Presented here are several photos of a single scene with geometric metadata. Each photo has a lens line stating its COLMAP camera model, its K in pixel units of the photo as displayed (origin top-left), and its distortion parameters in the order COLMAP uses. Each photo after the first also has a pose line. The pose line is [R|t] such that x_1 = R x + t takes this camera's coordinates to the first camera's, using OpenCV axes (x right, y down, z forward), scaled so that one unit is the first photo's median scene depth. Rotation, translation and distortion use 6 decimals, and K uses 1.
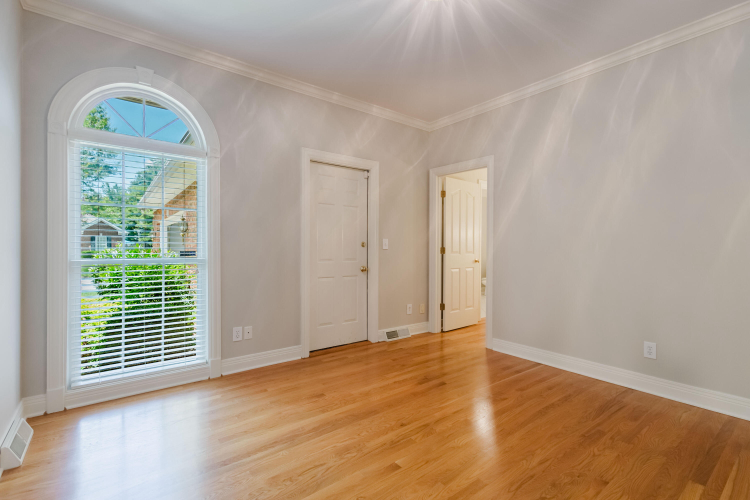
lens RADIAL K [[346.1, 0, 377.0], [0, 346.1, 250.6], [0, 0, 1]] dist [0.015165, -0.002808]
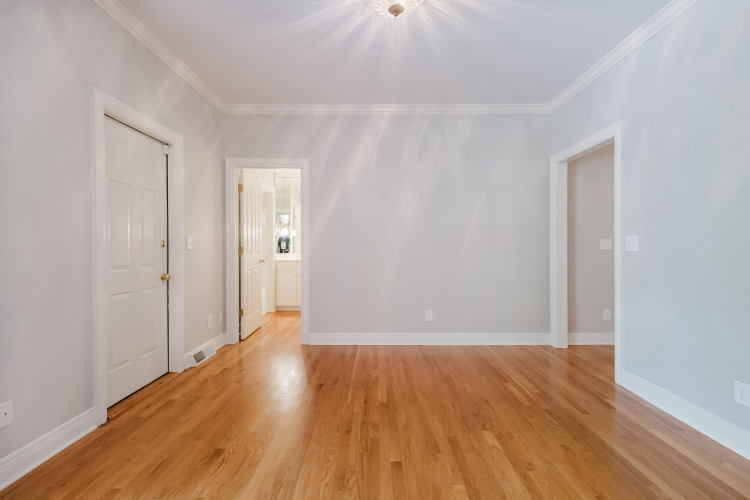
lens RADIAL K [[346.1, 0, 376.2], [0, 346.1, 249.8], [0, 0, 1]] dist [0.015165, -0.002808]
pose [[0.614319, -0.012691, 0.788956, -0.419594], [0.011895, 0.999906, 0.006823, -0.005903], [-0.788968, 0.005193, 0.614412, 0.227578]]
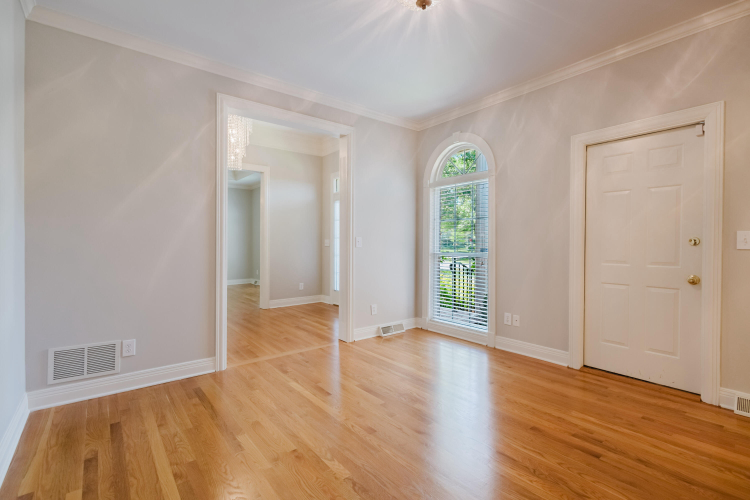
lens RADIAL K [[346.1, 0, 377.6], [0, 346.1, 249.8], [0, 0, 1]] dist [0.015165, -0.002808]
pose [[0.017311, 0.012686, -0.999770, 0.721085], [-0.011628, 0.999854, 0.012486, -0.004893], [0.999783, 0.011409, 0.017456, 0.496142]]
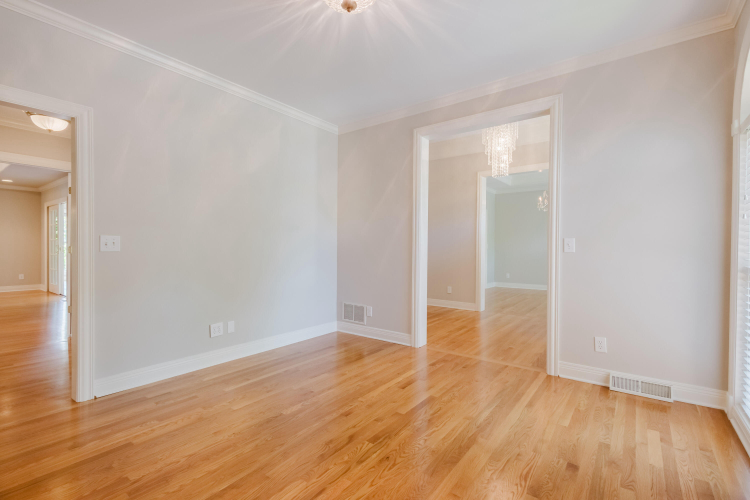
lens RADIAL K [[346.1, 0, 375.2], [0, 346.1, 250.2], [0, 0, 1]] dist [0.015165, -0.002808]
pose [[-0.965338, -0.005463, -0.260945, 0.217106], [-0.011132, 0.999733, 0.020255, -0.016157], [0.260764, 0.022457, -0.965141, 1.197415]]
